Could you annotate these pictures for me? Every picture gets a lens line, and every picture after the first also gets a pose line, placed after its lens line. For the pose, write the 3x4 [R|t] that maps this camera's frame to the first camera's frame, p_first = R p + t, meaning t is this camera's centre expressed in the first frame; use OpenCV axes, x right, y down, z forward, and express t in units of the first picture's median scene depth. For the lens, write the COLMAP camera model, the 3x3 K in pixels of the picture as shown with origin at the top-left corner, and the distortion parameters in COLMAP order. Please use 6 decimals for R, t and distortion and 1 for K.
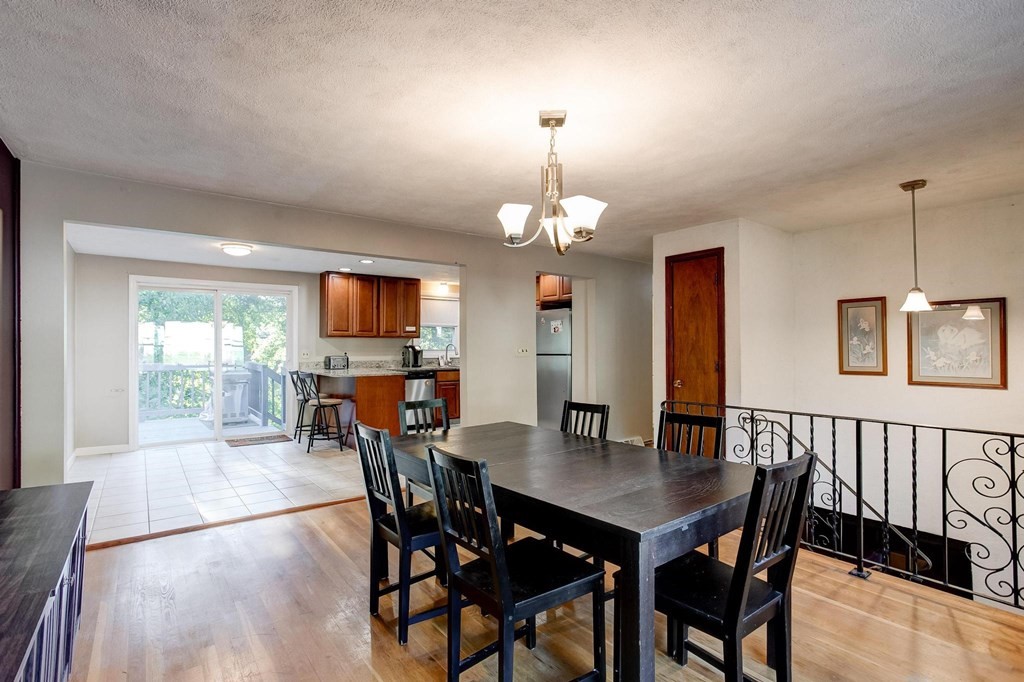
lens RADIAL K [[490.4, 0, 507.3], [0, 490.4, 343.3], [0, 0, 1]] dist [-0.052273, 0.034644]
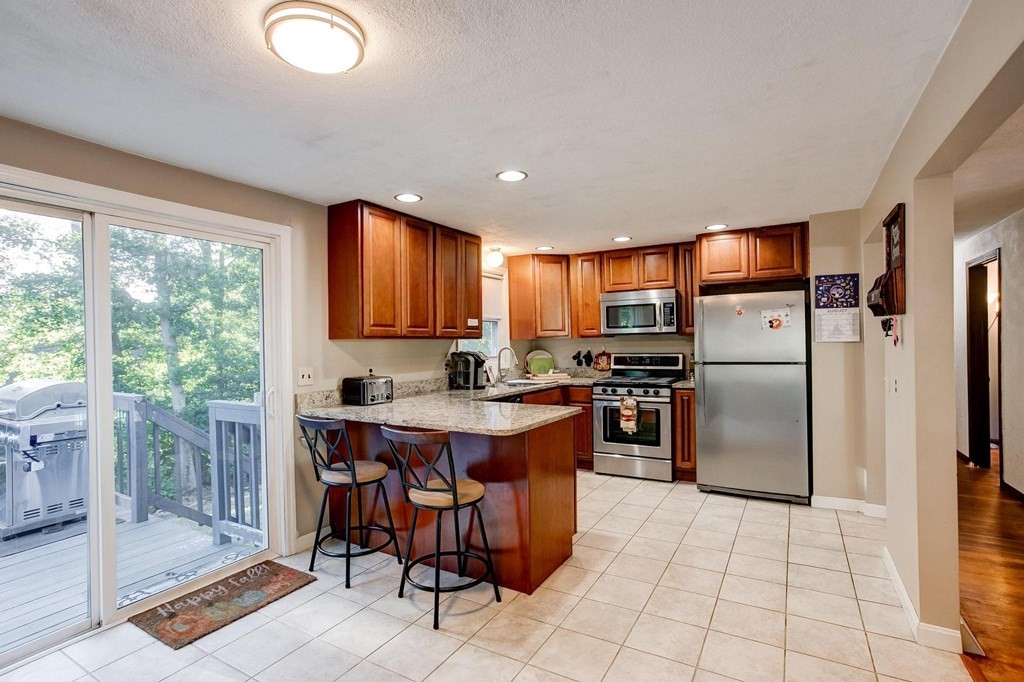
lens RADIAL K [[490.4, 0, 507.3], [0, 490.4, 343.3], [0, 0, 1]] dist [-0.052273, 0.034644]
pose [[0.926992, -0.013168, 0.374850, -0.403182], [0.011413, 0.999911, 0.006902, -0.009710], [-0.374907, -0.002120, 0.927060, 0.491171]]
